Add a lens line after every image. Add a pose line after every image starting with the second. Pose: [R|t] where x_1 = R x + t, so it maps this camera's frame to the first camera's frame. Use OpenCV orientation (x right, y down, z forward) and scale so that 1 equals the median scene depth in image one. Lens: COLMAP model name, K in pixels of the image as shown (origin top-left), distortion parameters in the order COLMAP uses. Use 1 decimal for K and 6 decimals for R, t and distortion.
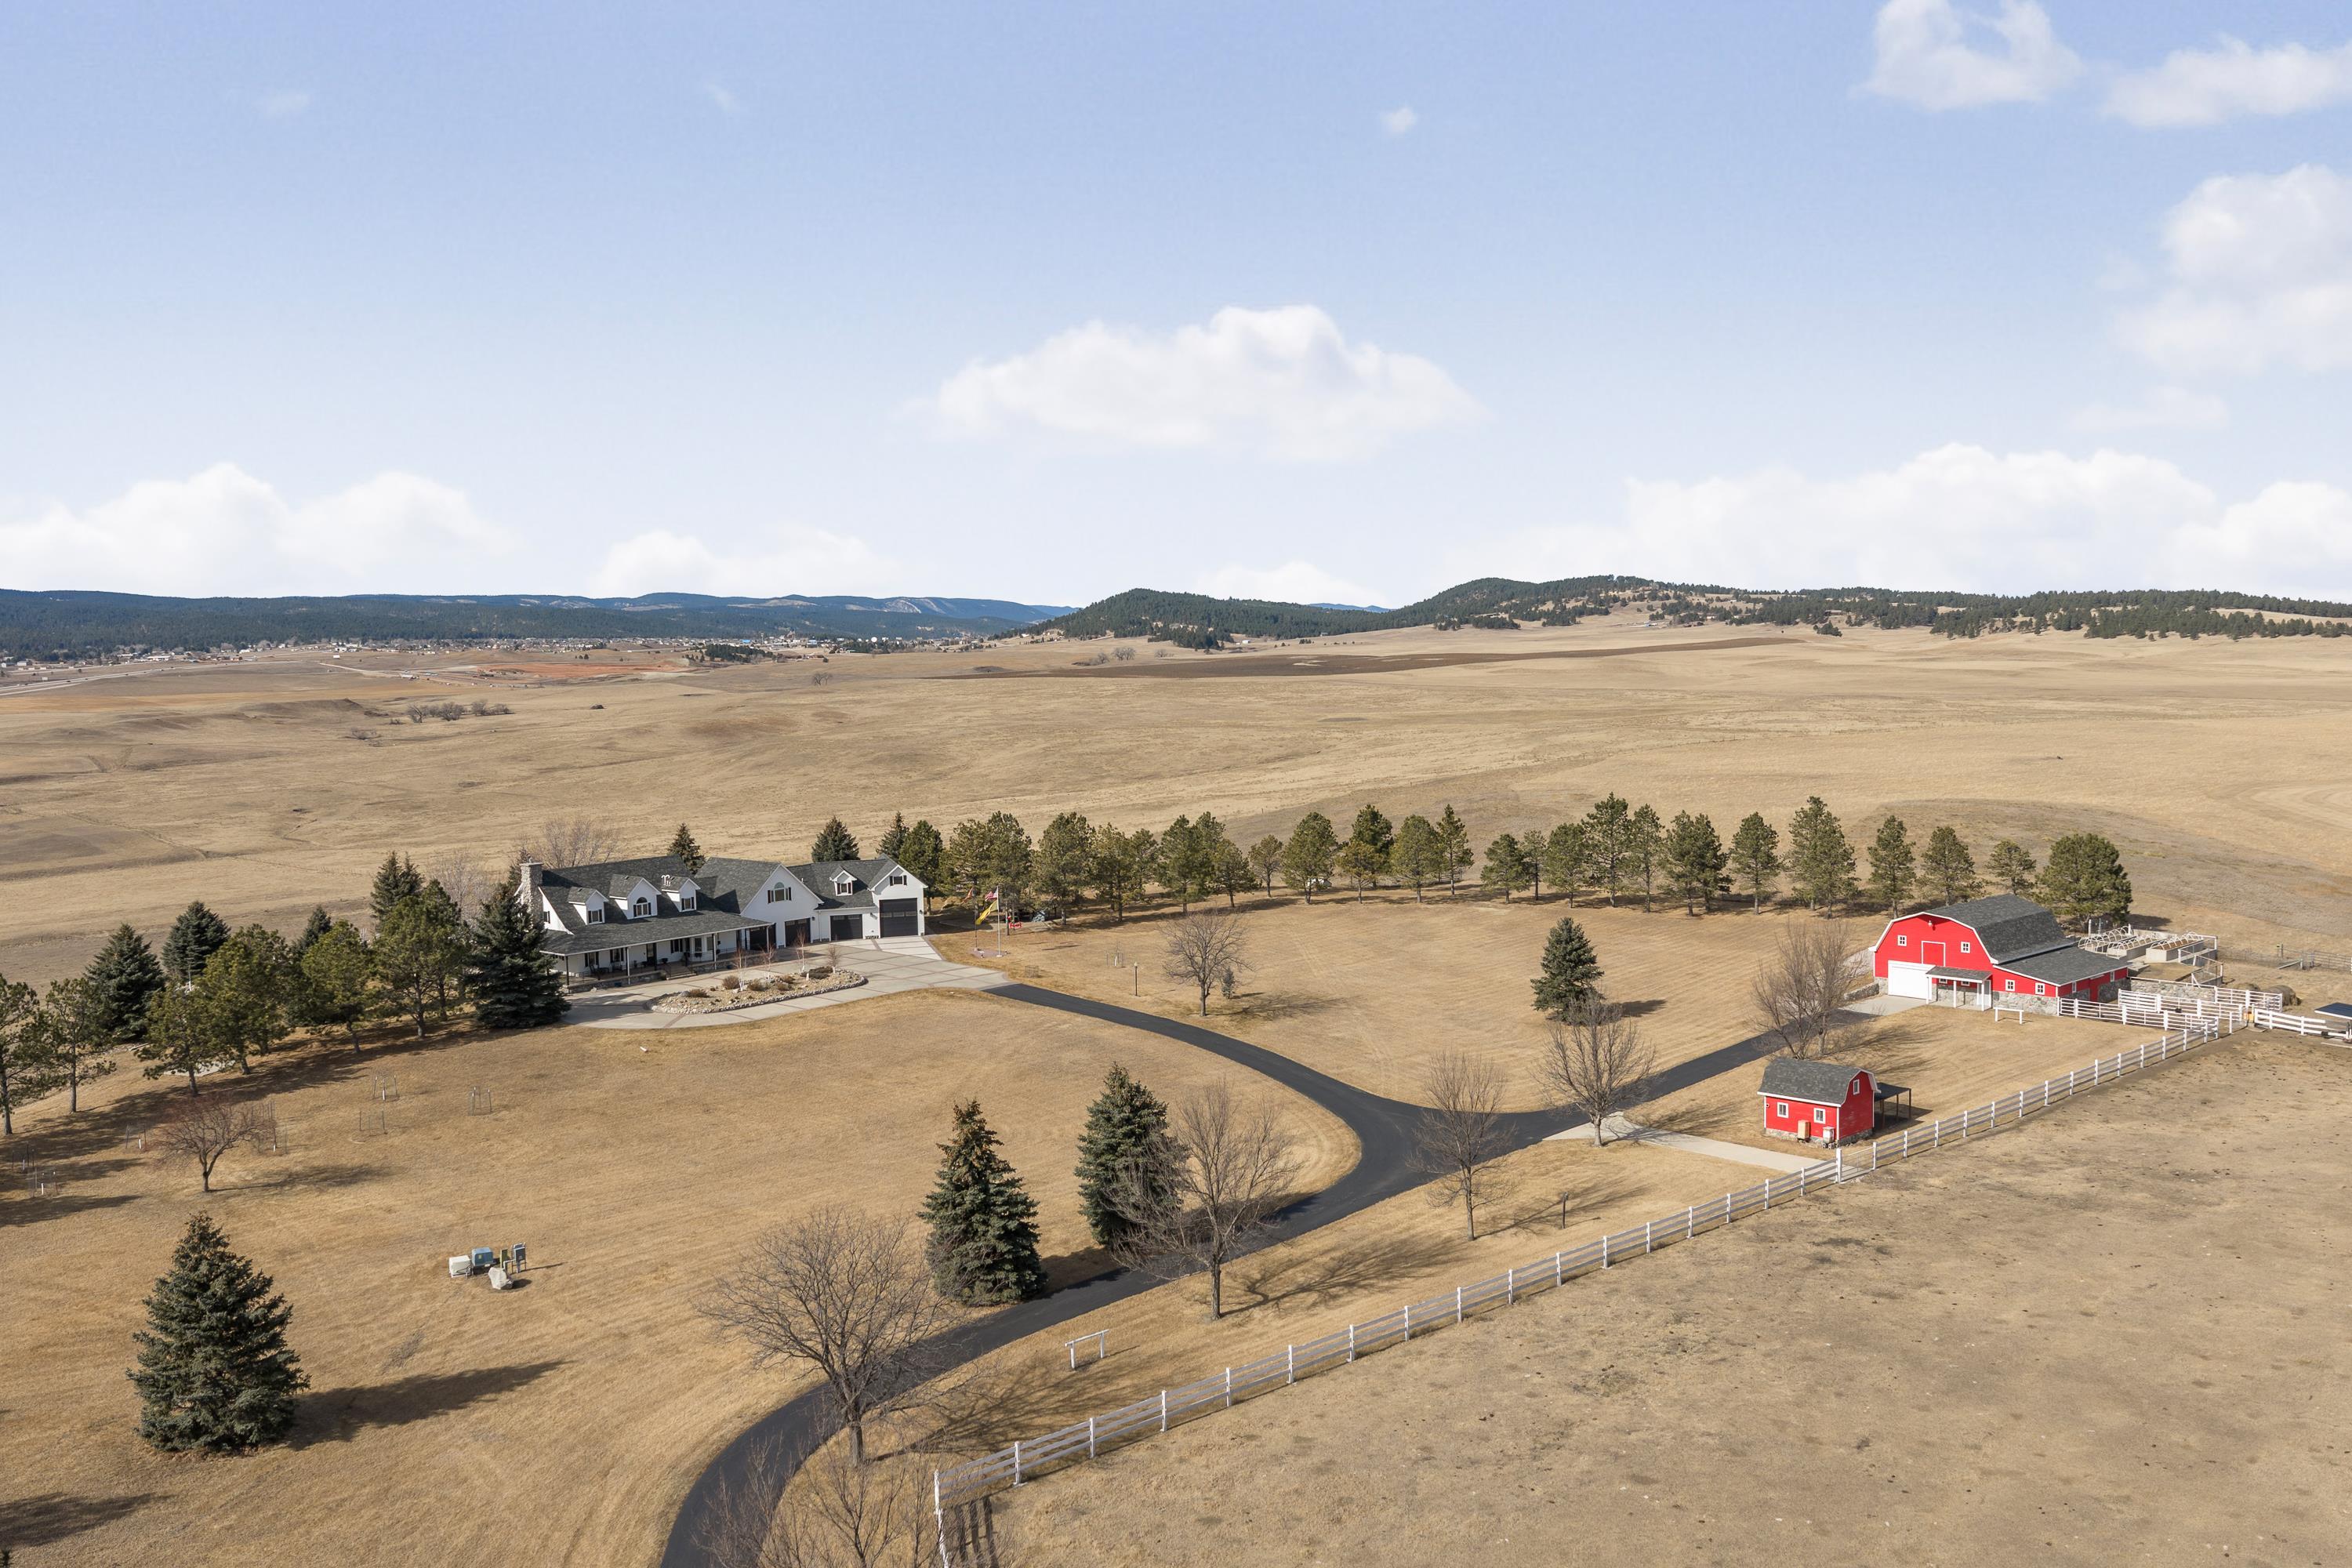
lens RADIAL K [[1882.2, 0, 1176.9], [0, 1882.2, 784.7], [0, 0, 1]] dist [0.007244, -0.007086]
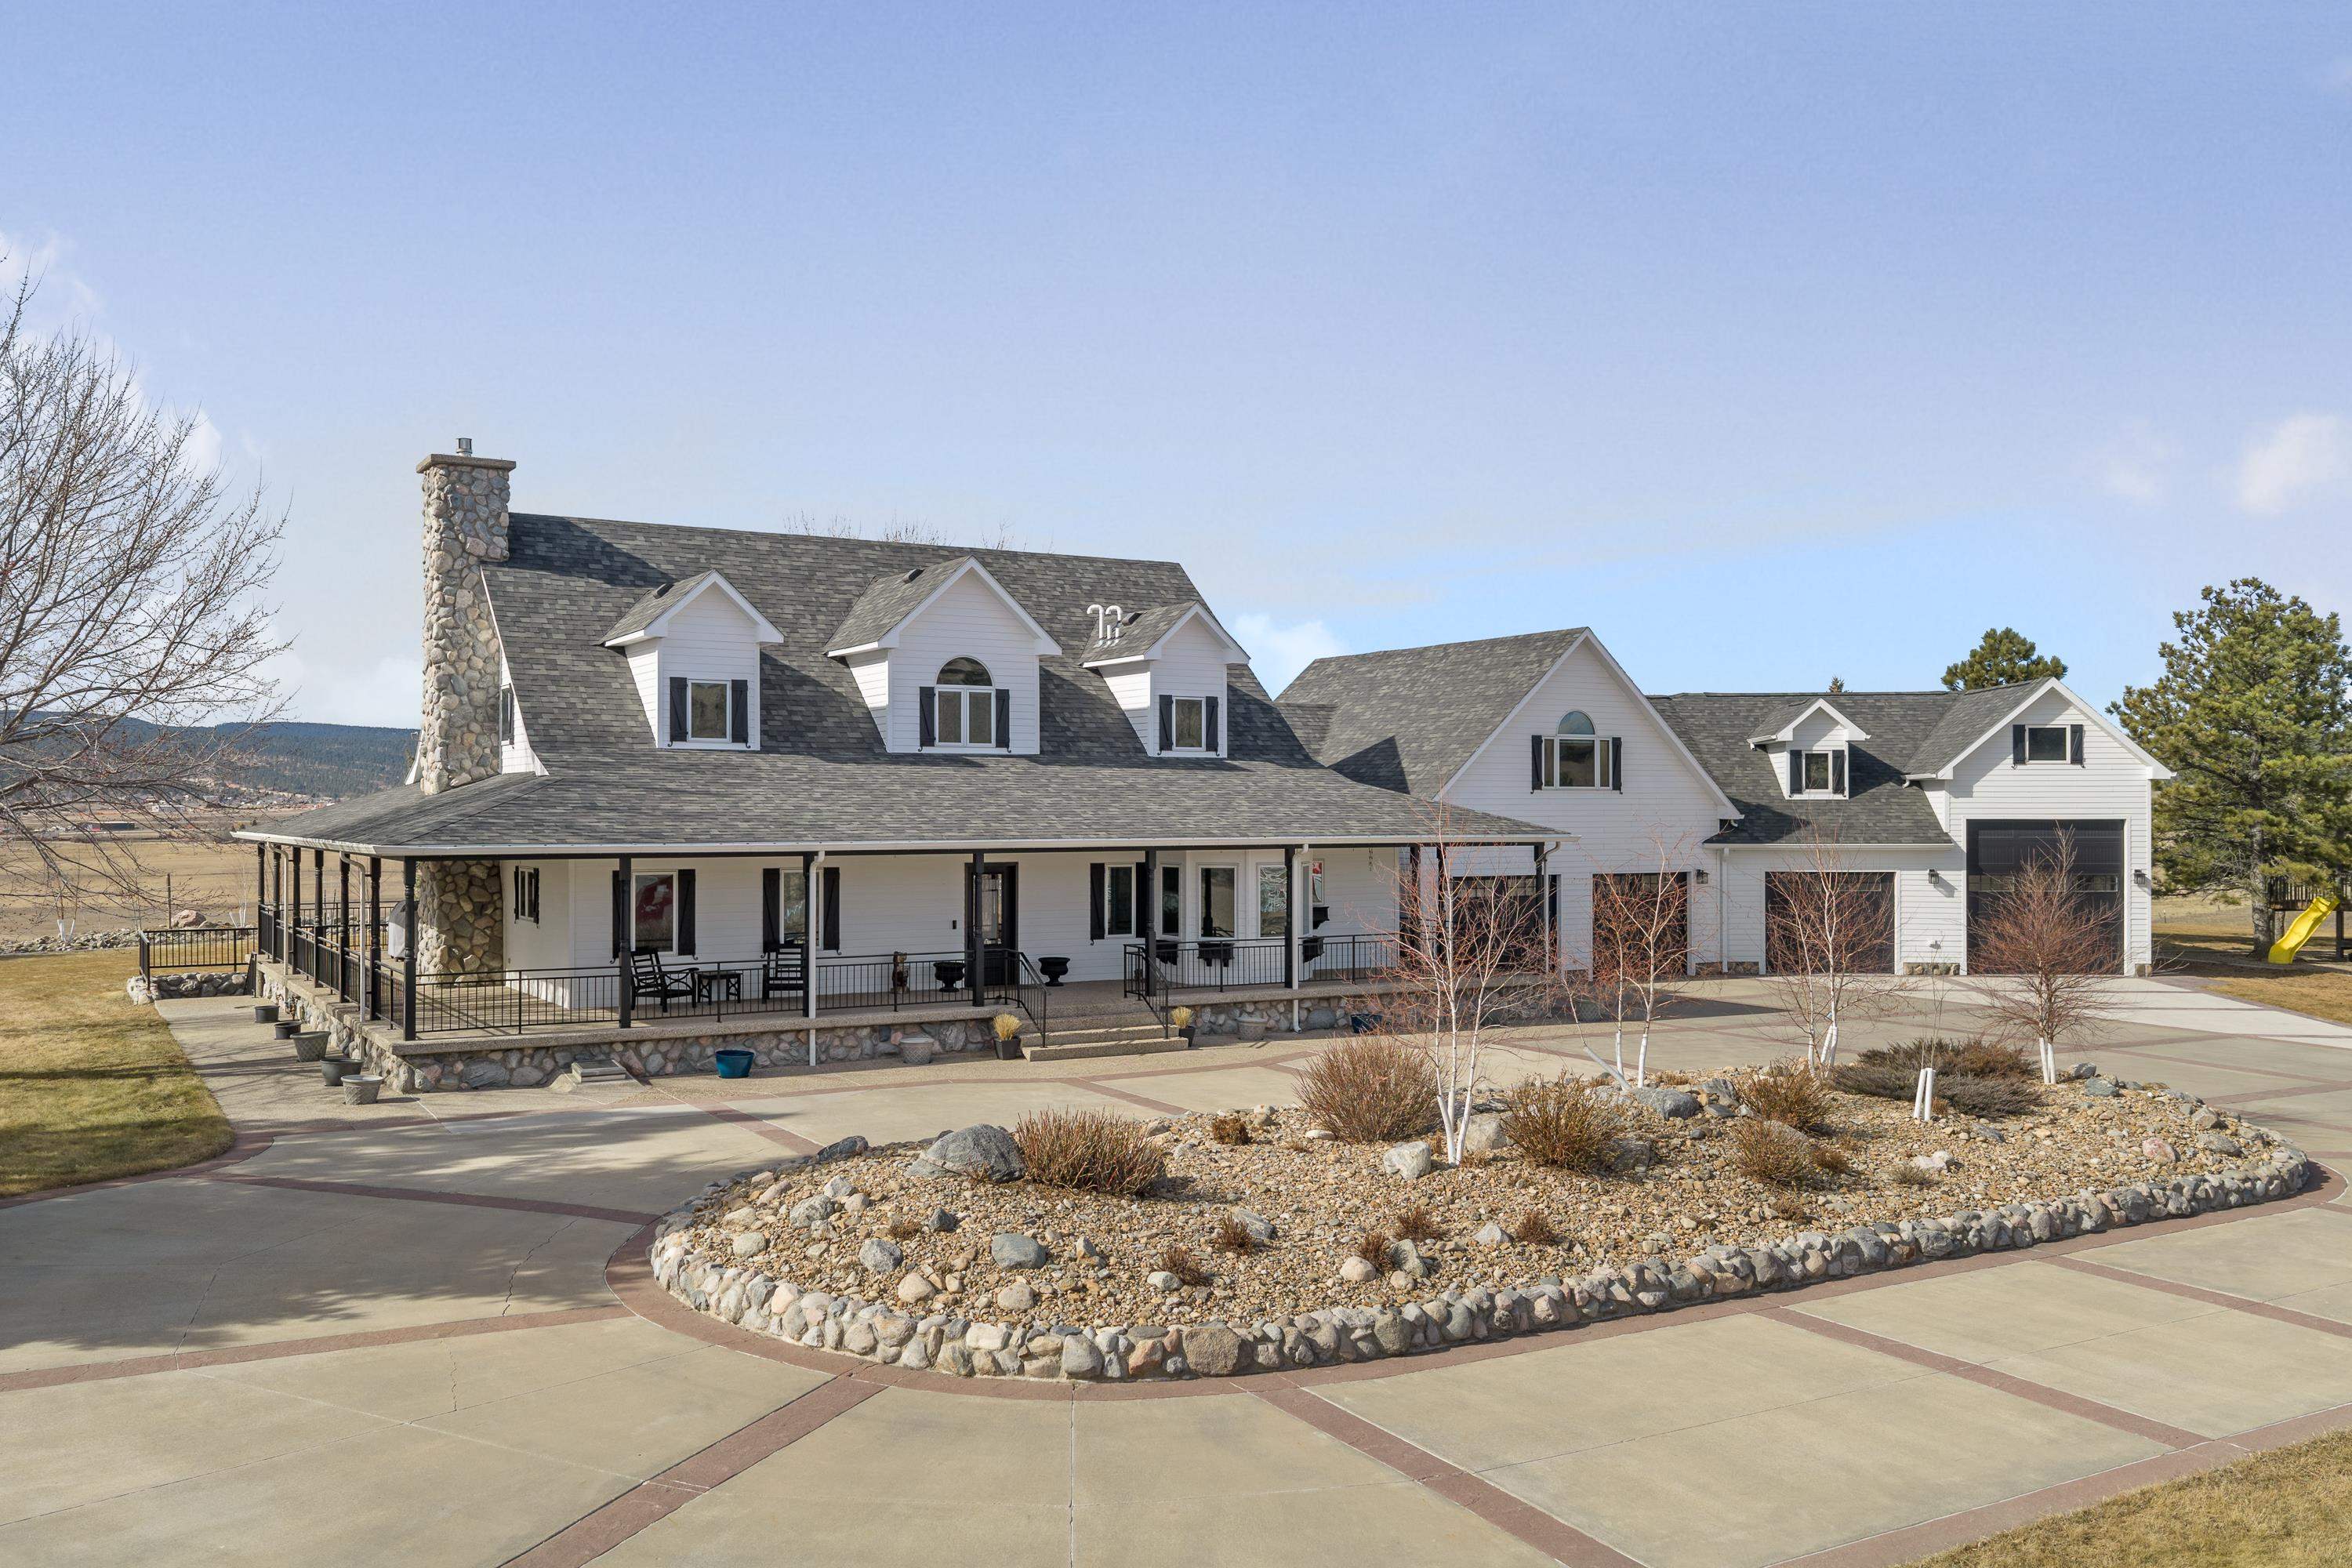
lens RADIAL K [[1882.2, 0, 1174.2], [0, 1882.2, 791.1], [0, 0, 1]] dist [0.007244, -0.007086]
pose [[0.942414, 0.021635, -0.333749, -0.190220], [-0.046093, 0.996785, -0.065538, 0.086067], [0.331258, 0.077147, 0.940381, 0.801988]]
